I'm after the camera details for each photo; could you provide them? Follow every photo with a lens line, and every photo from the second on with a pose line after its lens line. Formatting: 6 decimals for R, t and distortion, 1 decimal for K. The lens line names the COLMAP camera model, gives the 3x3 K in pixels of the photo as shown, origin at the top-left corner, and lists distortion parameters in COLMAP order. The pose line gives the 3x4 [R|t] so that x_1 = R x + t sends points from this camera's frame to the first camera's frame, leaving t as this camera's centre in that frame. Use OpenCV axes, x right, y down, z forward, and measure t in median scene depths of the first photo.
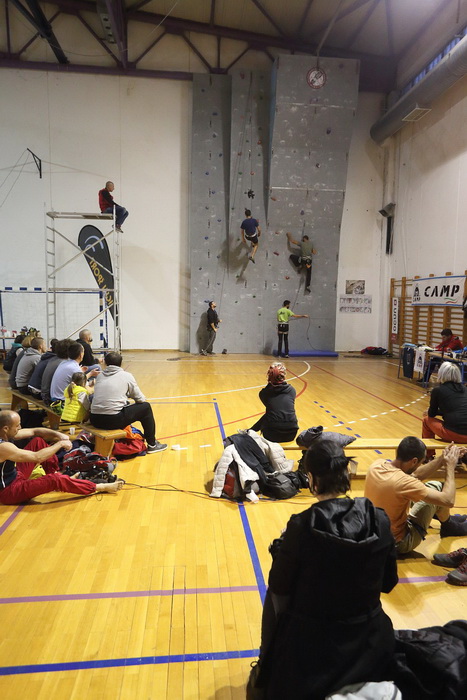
lens RADIAL K [[478.4, 0, 233.5], [0, 478.4, 350.0], [0, 0, 1]] dist [0.000938, 0.004139]
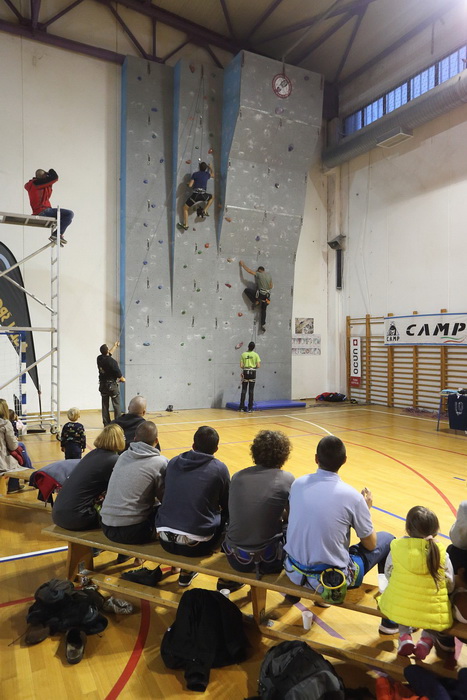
lens RADIAL K [[498.0, 0, 233.5], [0, 498.0, 350.0], [0, 0, 1]] dist [-0.000156, 0.004302]
pose [[0.927060, -0.019437, 0.374409, -0.231231], [0.051151, 0.995874, -0.074954, -0.026594], [-0.371408, 0.088639, 0.924229, 0.219309]]
